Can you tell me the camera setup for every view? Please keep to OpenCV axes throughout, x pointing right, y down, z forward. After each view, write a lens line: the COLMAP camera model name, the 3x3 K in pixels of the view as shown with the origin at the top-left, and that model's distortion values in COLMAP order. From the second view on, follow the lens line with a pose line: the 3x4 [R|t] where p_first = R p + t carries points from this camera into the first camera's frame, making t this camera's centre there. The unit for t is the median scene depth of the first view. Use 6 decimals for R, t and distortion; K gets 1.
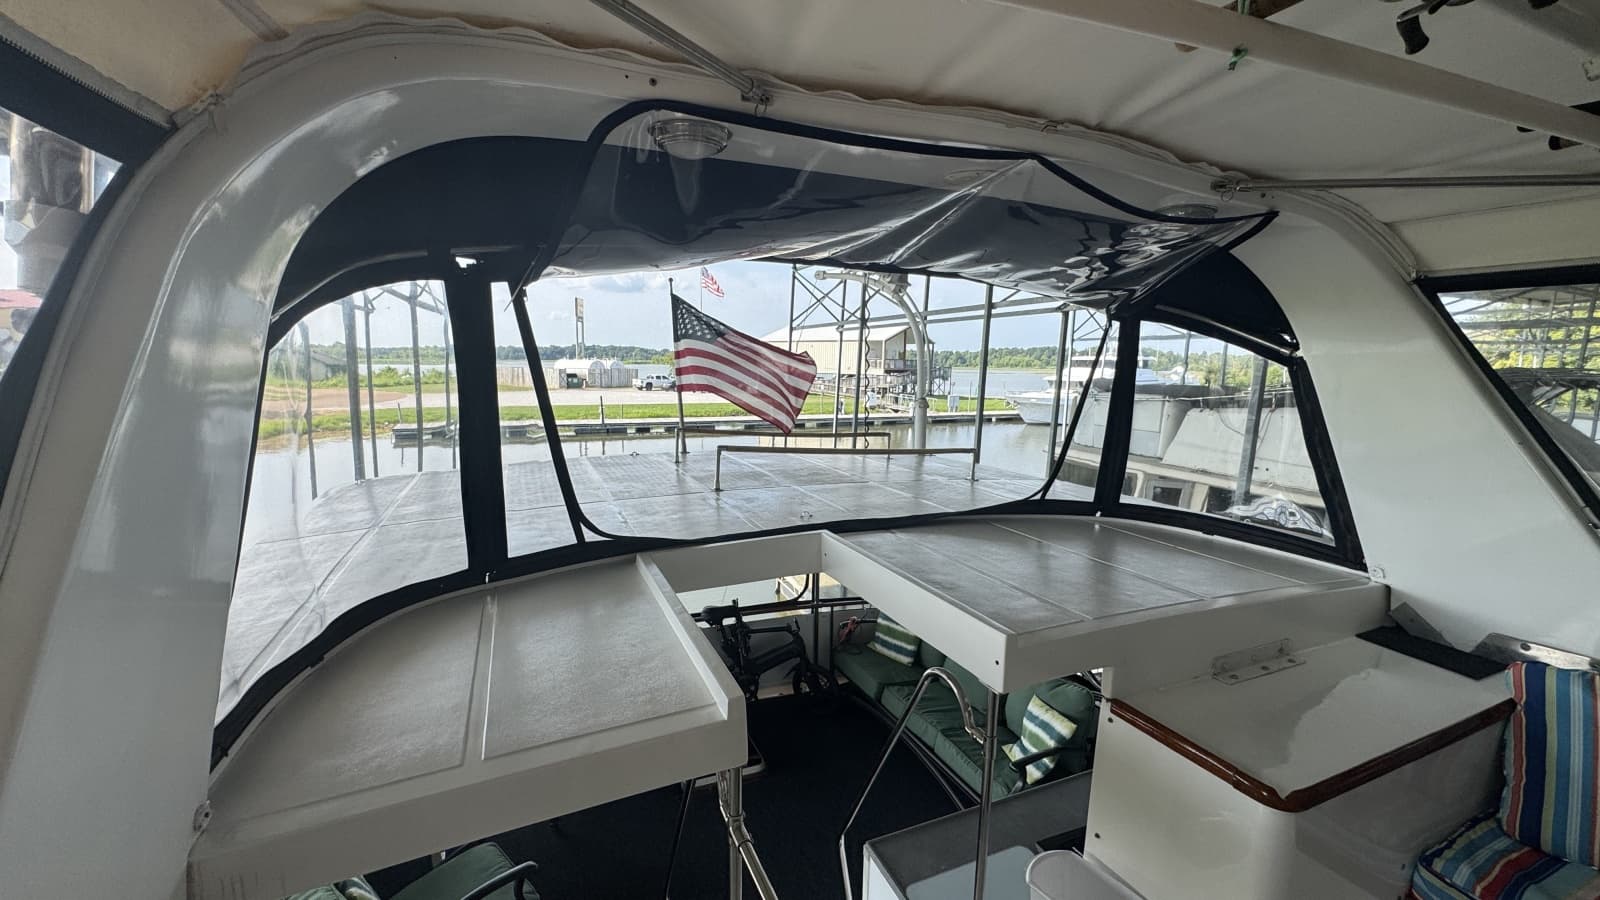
lens RADIAL K [[646.1, 0, 795.9], [0, 646.1, 449.3], [0, 0, 1]] dist [-0.005588, 0.001337]
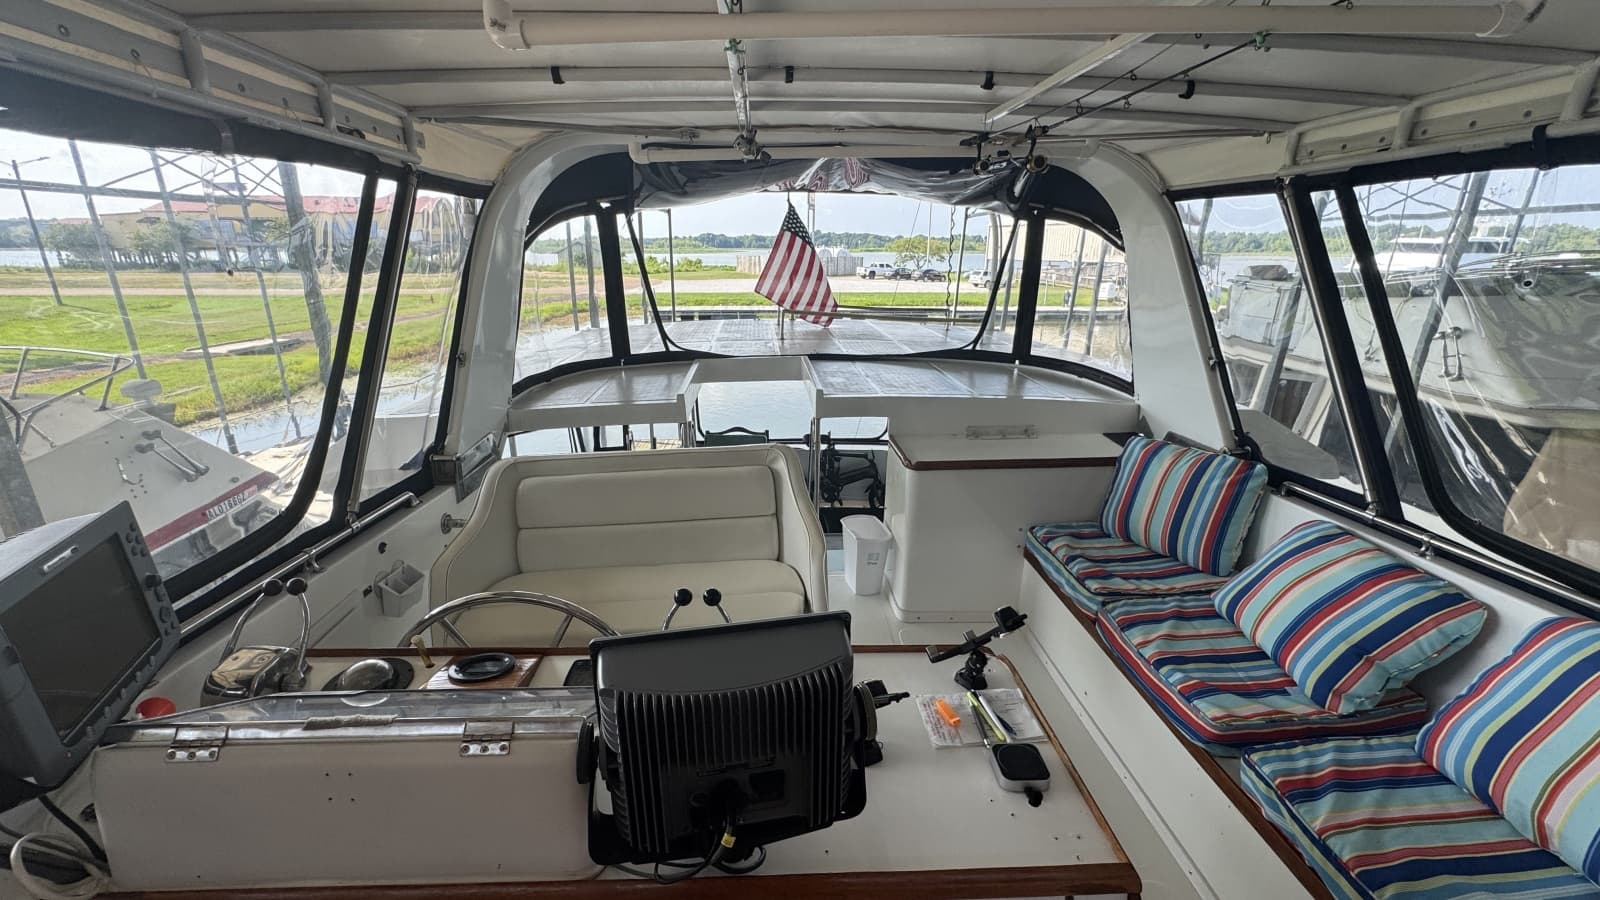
lens RADIAL K [[646.1, 0, 795.5], [0, 646.1, 449.3], [0, 0, 1]] dist [-0.005588, 0.001337]
pose [[0.939523, 0.094178, -0.329283, 0.493174], [-0.038455, 0.984378, 0.171819, 0.063188], [0.340321, -0.148765, 0.928467, -0.505175]]
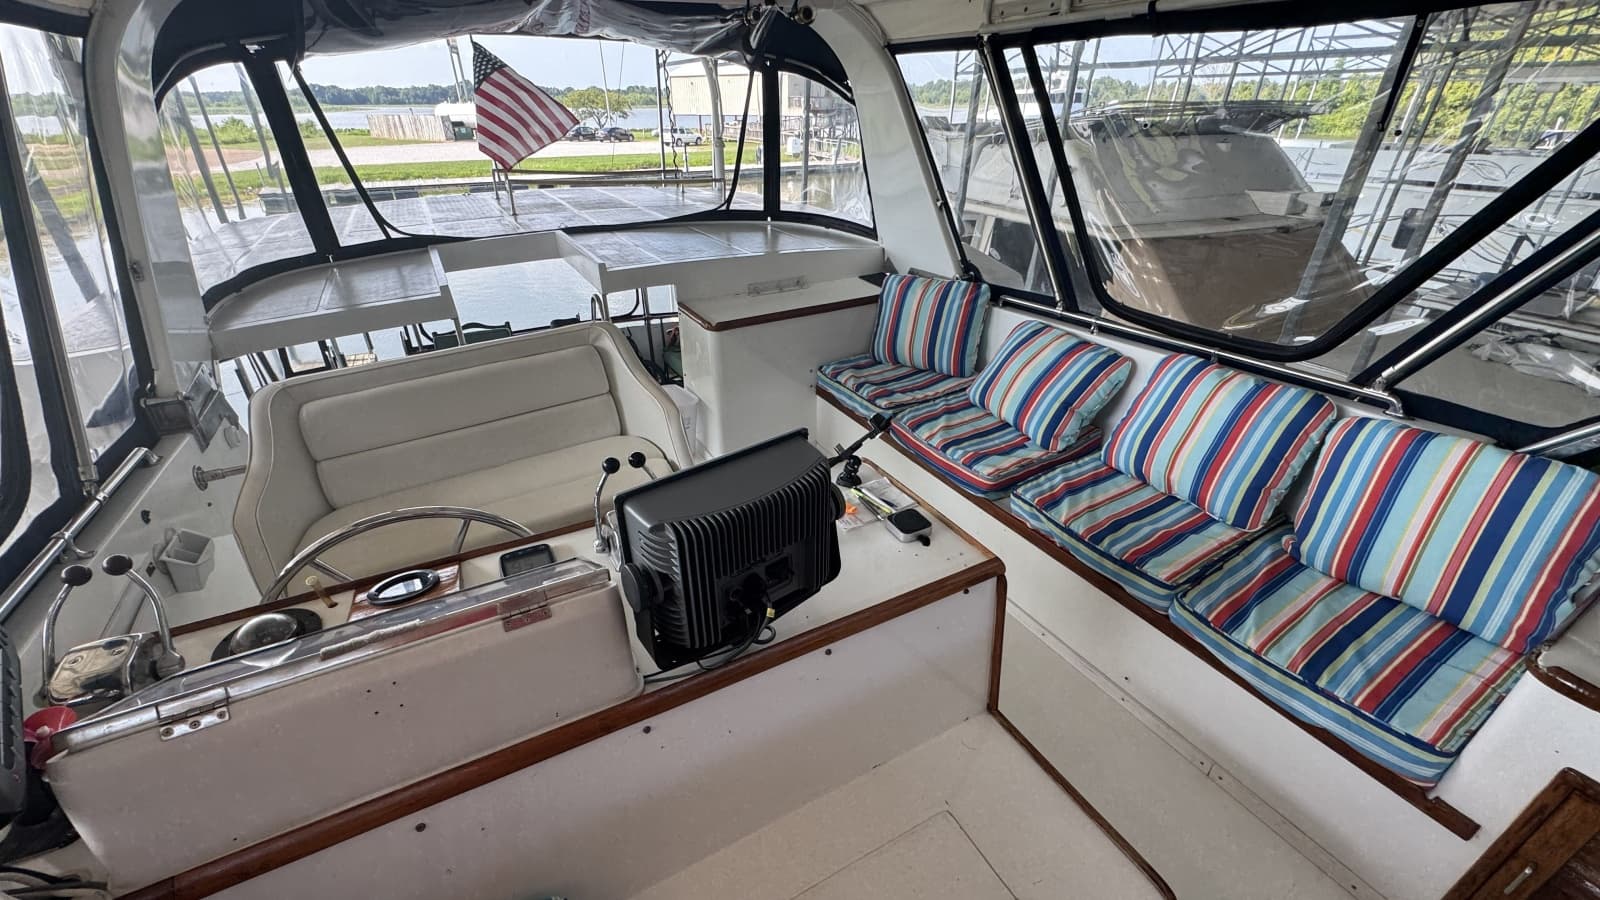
lens RADIAL K [[646.1, 0, 802.9], [0, 646.1, 453.9], [0, 0, 1]] dist [-0.005588, 0.001337]
pose [[0.994134, -0.066488, 0.085305, 0.380808], [0.031424, 0.932263, 0.360413, 0.070238], [-0.103490, -0.355619, 0.928884, -0.582985]]
